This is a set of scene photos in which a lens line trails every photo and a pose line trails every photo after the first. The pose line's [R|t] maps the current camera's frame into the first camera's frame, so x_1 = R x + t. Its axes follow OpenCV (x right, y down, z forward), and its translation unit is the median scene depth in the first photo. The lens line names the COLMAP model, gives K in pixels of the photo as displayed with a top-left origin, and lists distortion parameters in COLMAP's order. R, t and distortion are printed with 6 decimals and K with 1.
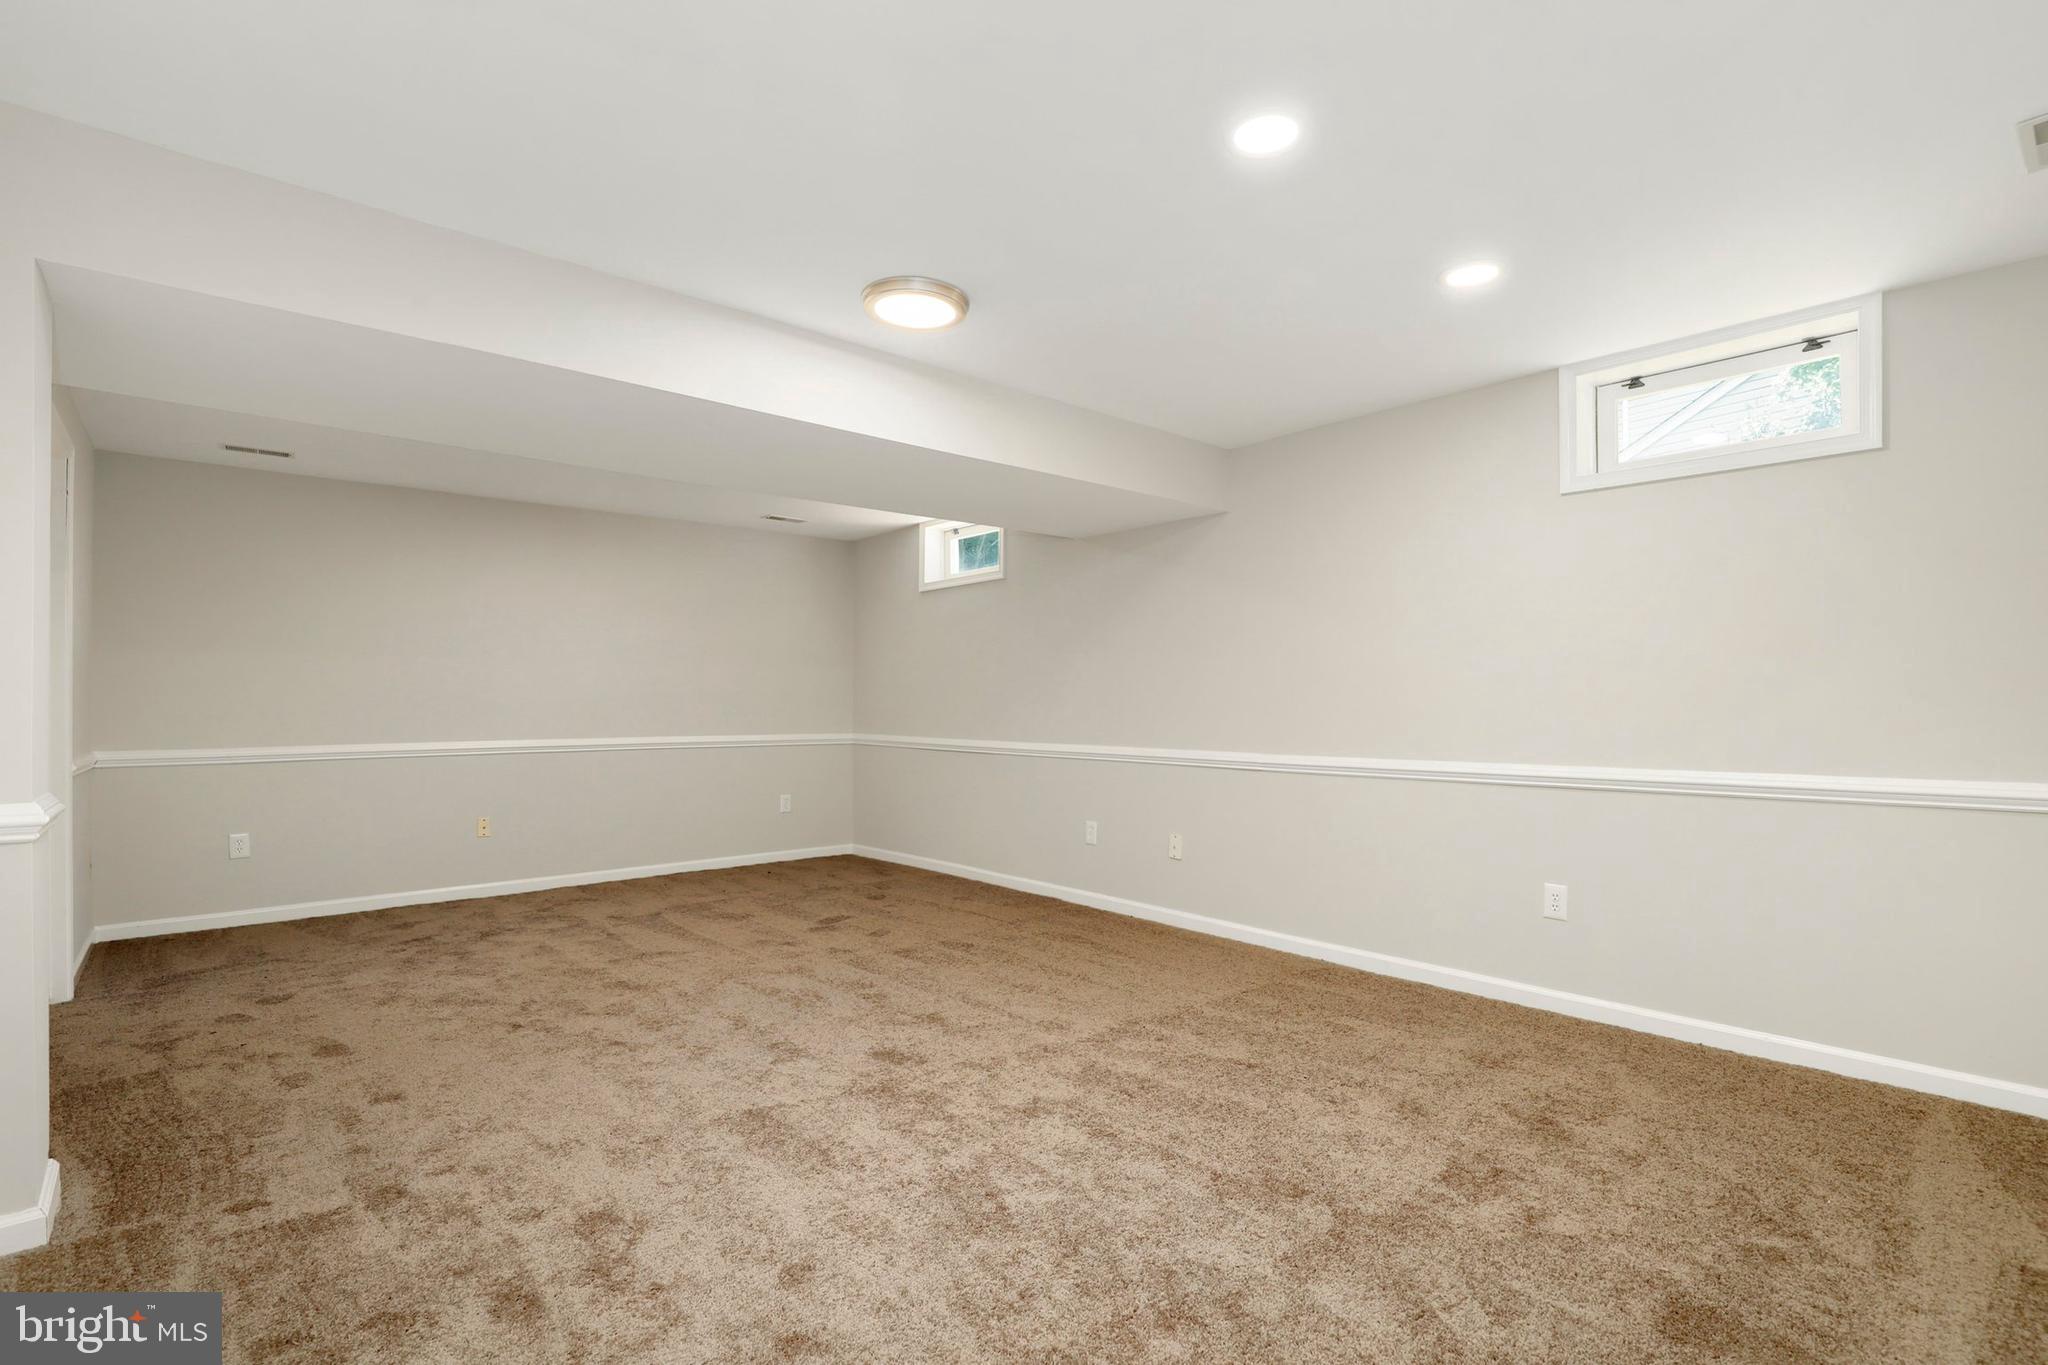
lens RADIAL K [[972.8, 0, 1023.3], [0, 972.8, 728.6], [0, 0, 1]] dist [-0.019900, -0.000167]
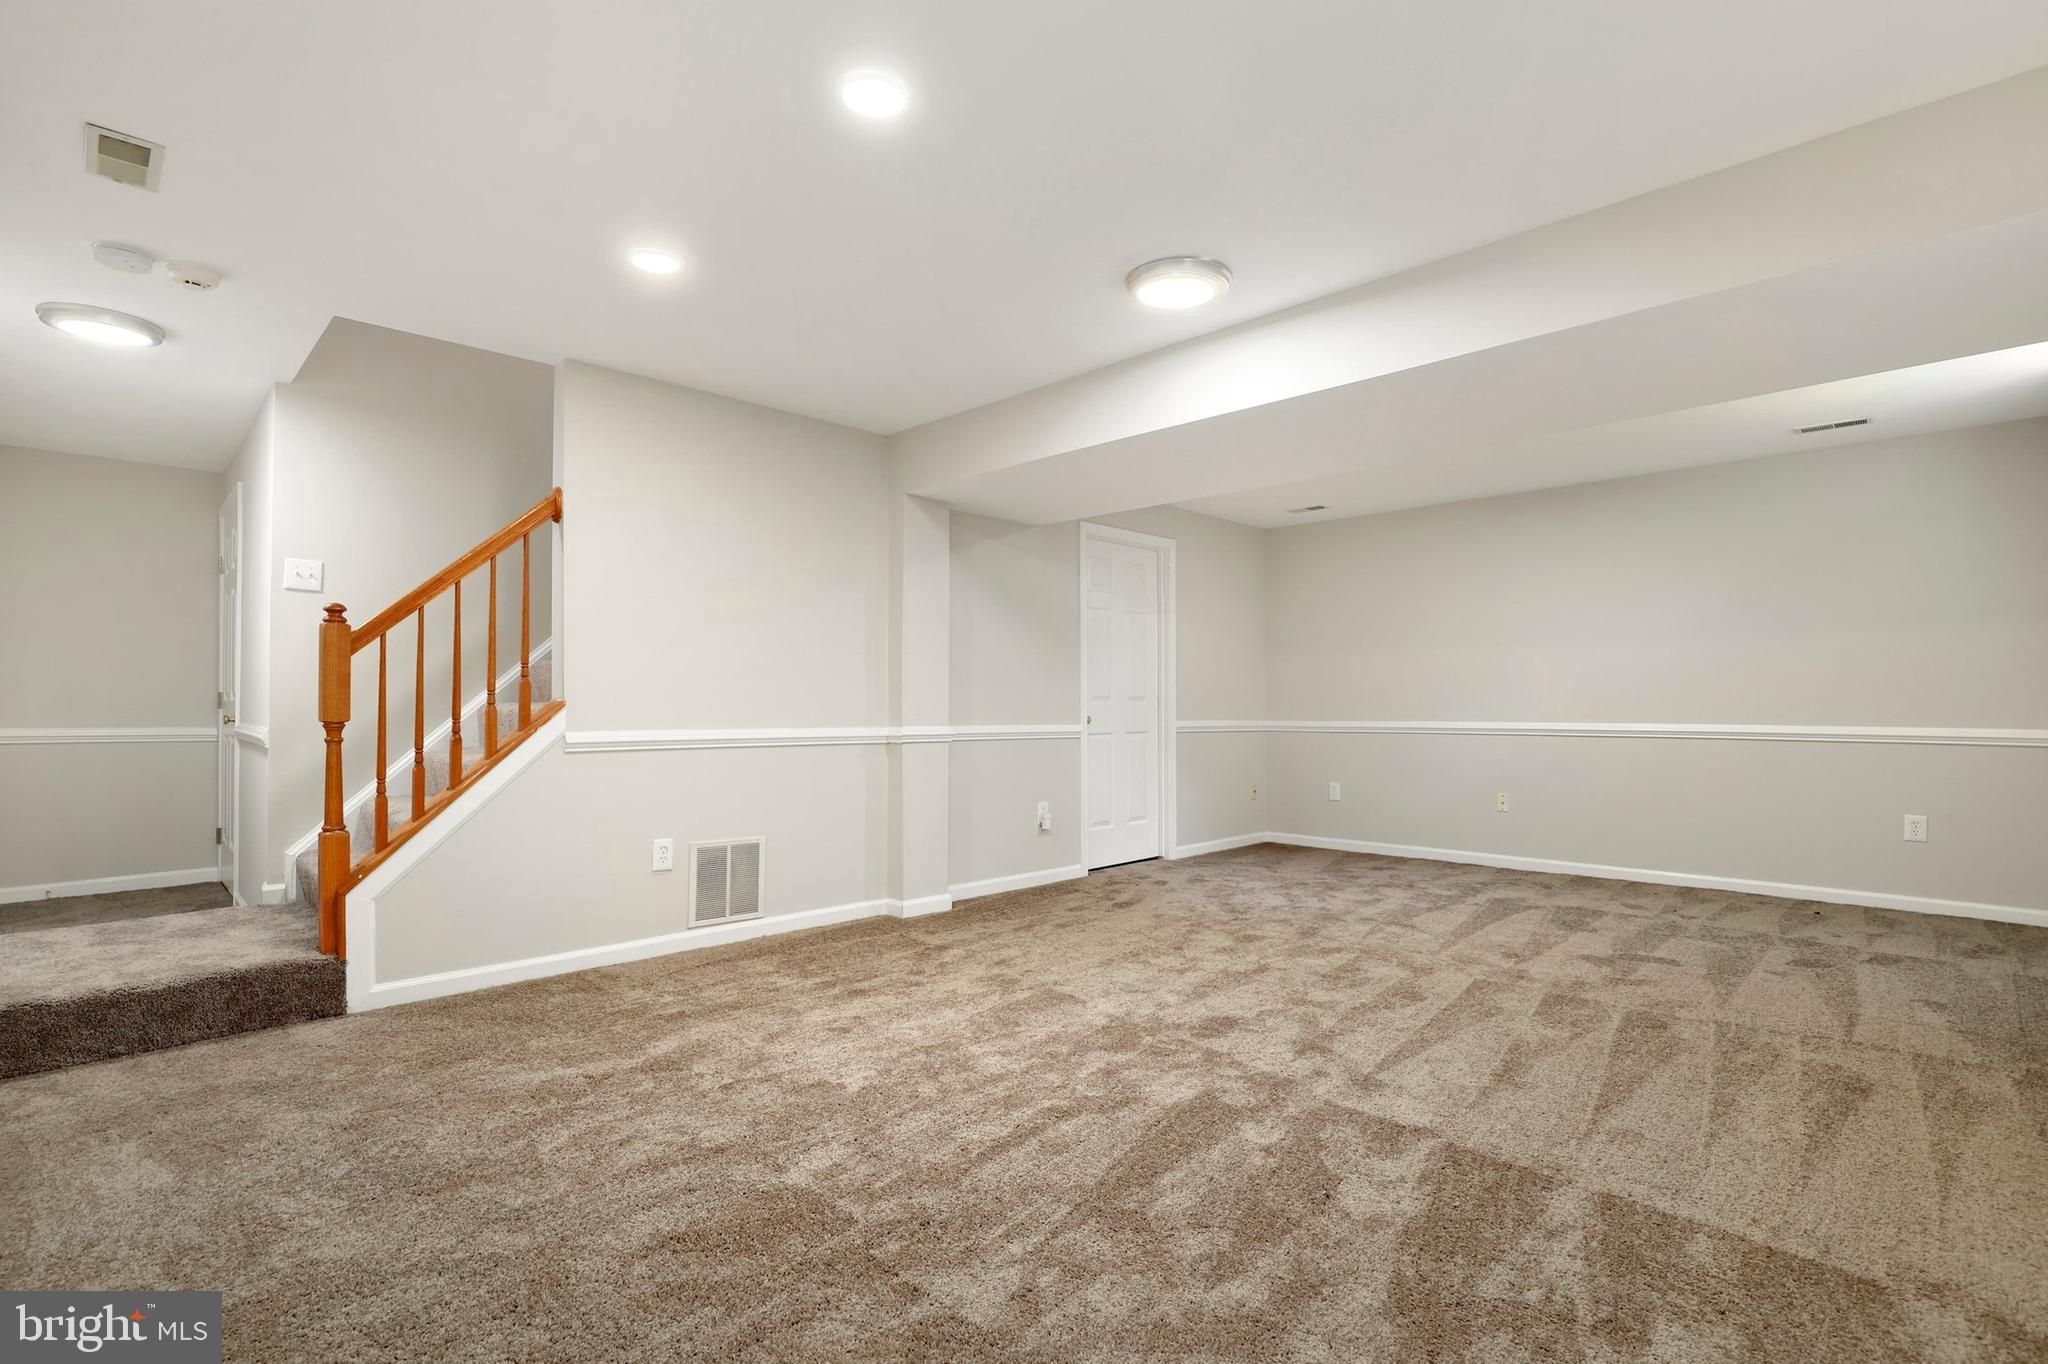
lens RADIAL K [[959.1, 0, 1025.8], [0, 959.1, 698.2], [0, 0, 1]] dist [-0.022432, 0.000700]
pose [[0.072988, 0.009836, -0.997284, 0.810182], [-0.016065, 0.999833, 0.008685, -0.018834], [0.997203, 0.015388, 0.073133, 0.666043]]
